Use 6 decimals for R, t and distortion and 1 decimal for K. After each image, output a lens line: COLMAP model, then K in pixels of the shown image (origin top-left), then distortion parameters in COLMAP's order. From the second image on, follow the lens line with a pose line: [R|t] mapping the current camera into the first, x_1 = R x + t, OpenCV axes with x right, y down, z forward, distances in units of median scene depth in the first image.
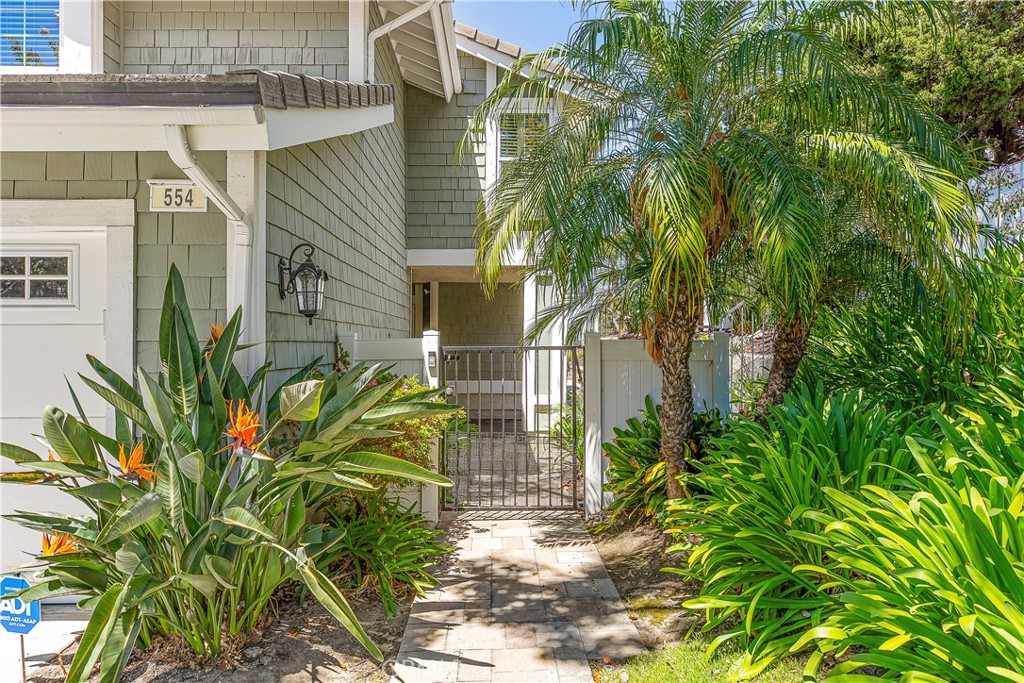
lens RADIAL K [[722.9, 0, 512.0], [0, 722.9, 341.5], [0, 0, 1]] dist [0.004142, 0.000527]
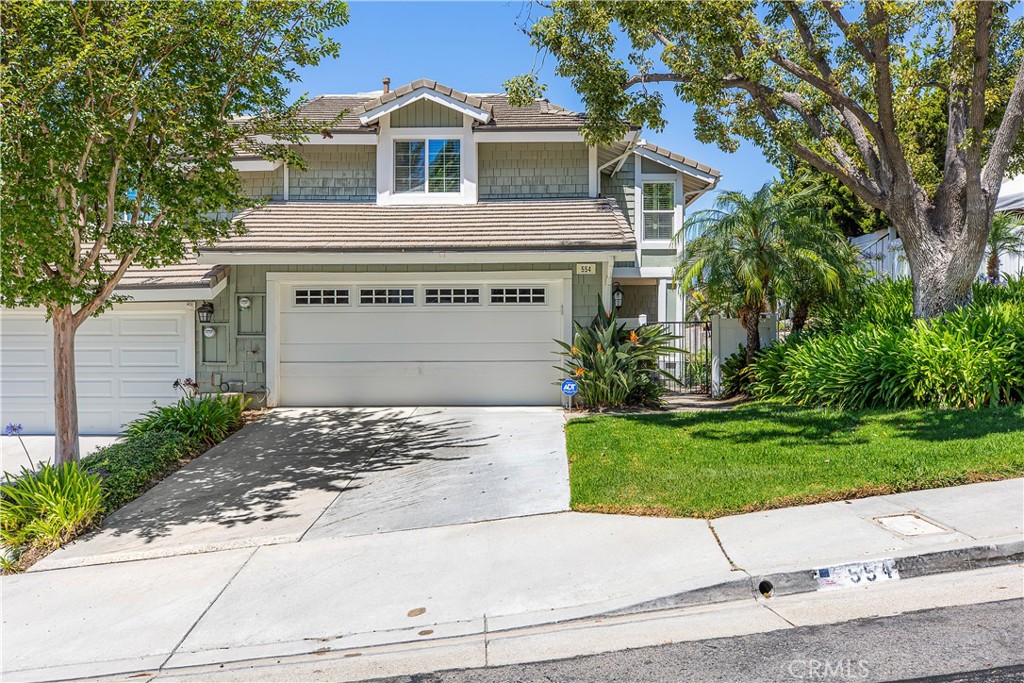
lens RADIAL K [[822.6, 0, 512.0], [0, 822.6, 341.5], [0, 0, 1]] dist [0.000368, 0.000332]
pose [[0.997788, 0.000243, -0.066477, -0.348080], [0.000002, 0.999993, 0.003694, 0.058962], [0.066477, -0.003686, 0.997781, -1.591708]]
